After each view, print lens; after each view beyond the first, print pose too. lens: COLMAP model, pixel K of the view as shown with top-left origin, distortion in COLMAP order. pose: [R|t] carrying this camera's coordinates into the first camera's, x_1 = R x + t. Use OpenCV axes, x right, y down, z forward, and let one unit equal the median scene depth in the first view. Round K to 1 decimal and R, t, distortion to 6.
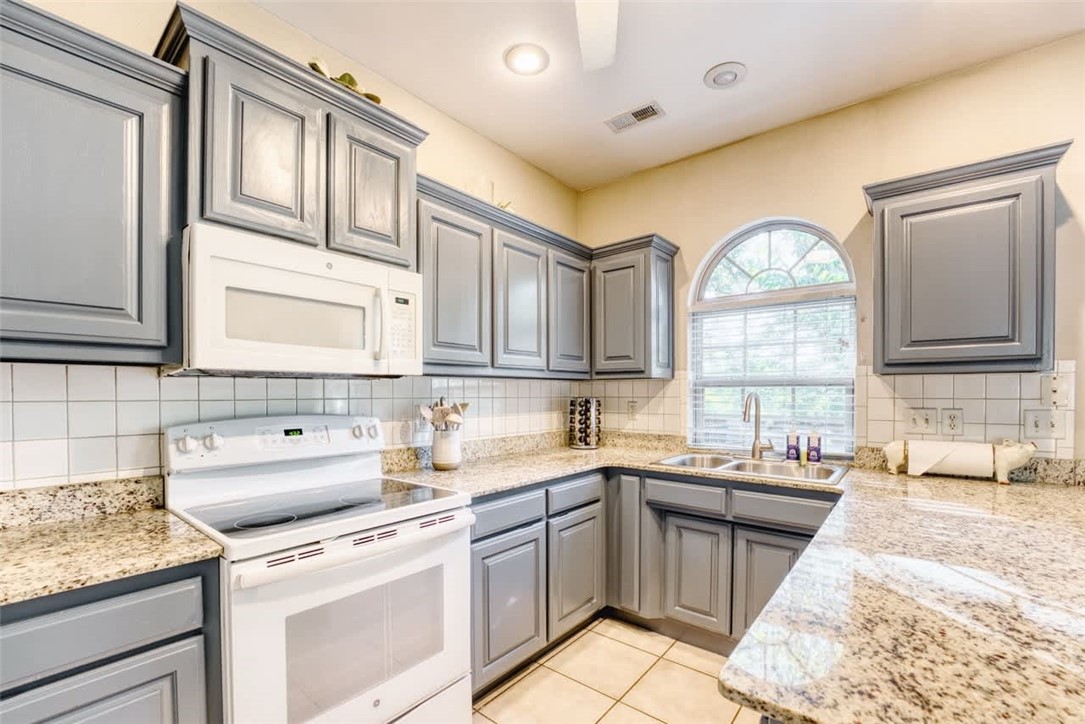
lens RADIAL K [[455.9, 0, 541.9], [0, 455.9, 397.6], [0, 0, 1]] dist [-0.025032, 0.000429]
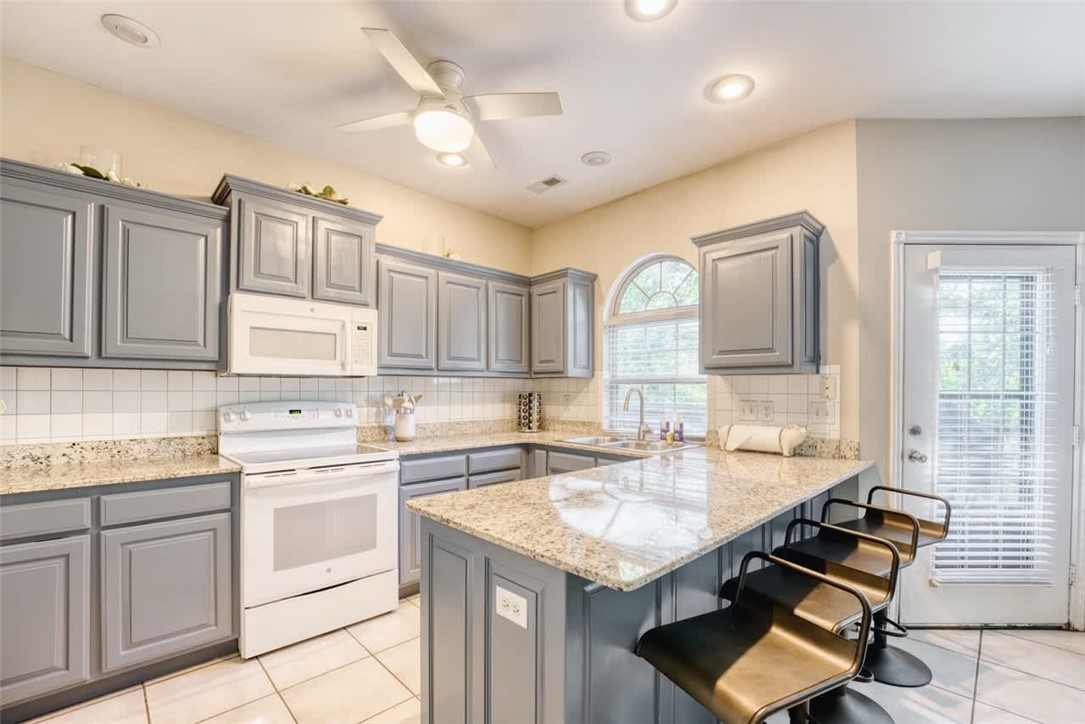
lens RADIAL K [[460.1, 0, 540.6], [0, 460.1, 386.6], [0, 0, 1]] dist [-0.022913, -0.000278]
pose [[0.993568, 0.004044, -0.113165, 0.462456], [-0.005853, 0.999860, -0.015654, 0.007843], [0.113086, 0.016216, 0.993453, -0.471838]]
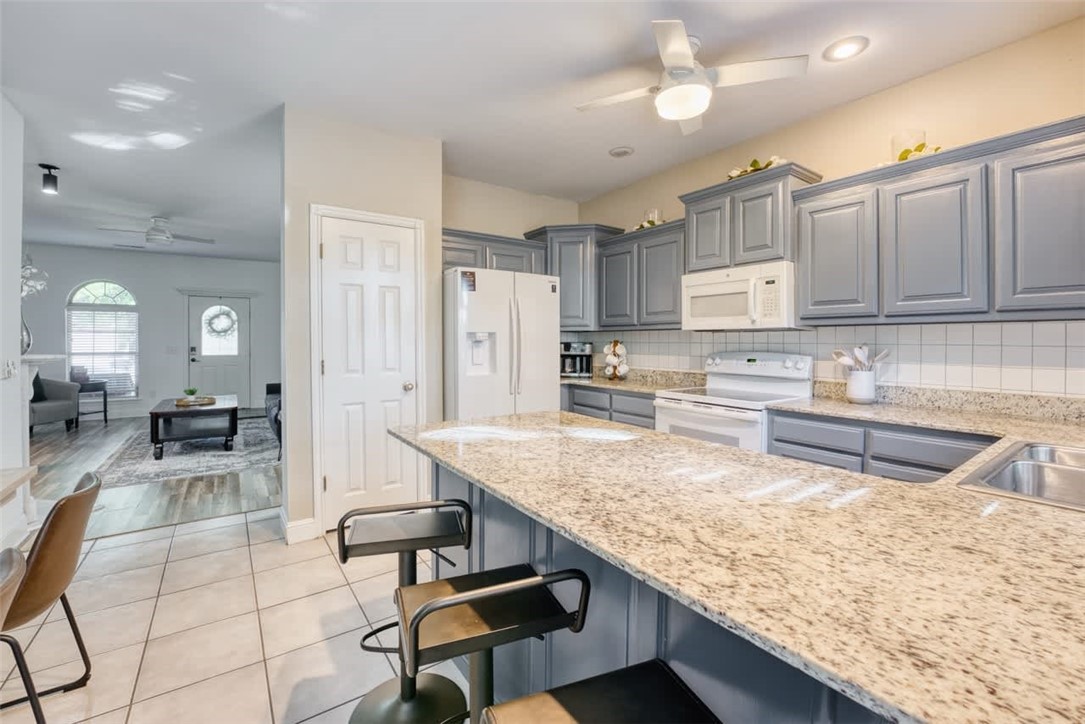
lens RADIAL K [[456.8, 0, 541.2], [0, 456.8, 344.0], [0, 0, 1]] dist [-0.023608, -0.000142]
pose [[-0.268017, 0.006844, -0.963390, 1.414555], [-0.011354, 0.999883, 0.010262, -0.001283], [0.963347, 0.013688, -0.267907, 0.629682]]
